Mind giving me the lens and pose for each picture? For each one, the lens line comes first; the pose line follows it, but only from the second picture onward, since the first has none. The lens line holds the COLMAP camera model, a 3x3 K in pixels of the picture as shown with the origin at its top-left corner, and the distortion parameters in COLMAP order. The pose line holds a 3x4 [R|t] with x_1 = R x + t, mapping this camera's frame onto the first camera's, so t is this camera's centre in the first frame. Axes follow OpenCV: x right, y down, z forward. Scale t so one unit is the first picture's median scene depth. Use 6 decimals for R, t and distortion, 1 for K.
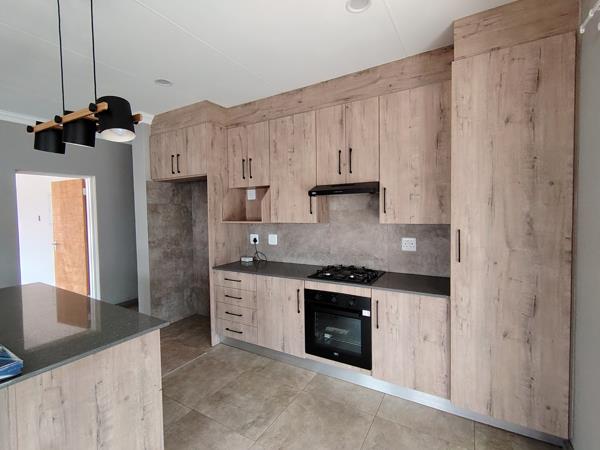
lens RADIAL K [[285.1, 0, 298.0], [0, 285.1, 223.2], [0, 0, 1]] dist [0.000355, 0.000099]
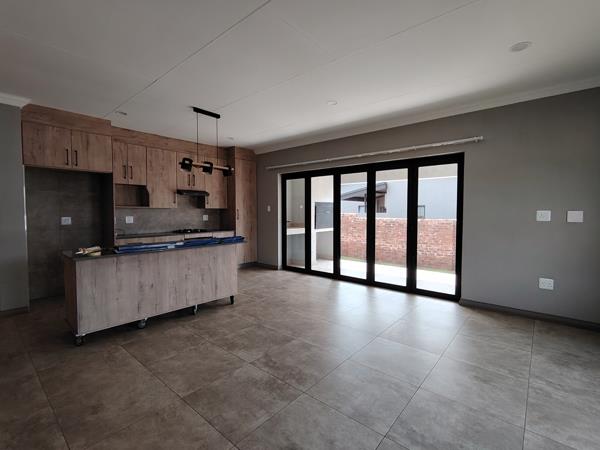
lens RADIAL K [[291.0, 0, 294.5], [0, 291.0, 224.8], [0, 0, 1]] dist [0.066453, 0.000058]
pose [[0.178375, -0.030899, 0.983477, -1.759481], [0.037076, 0.999008, 0.024662, 0.093023], [-0.983264, 0.032064, 0.179344, -0.169449]]
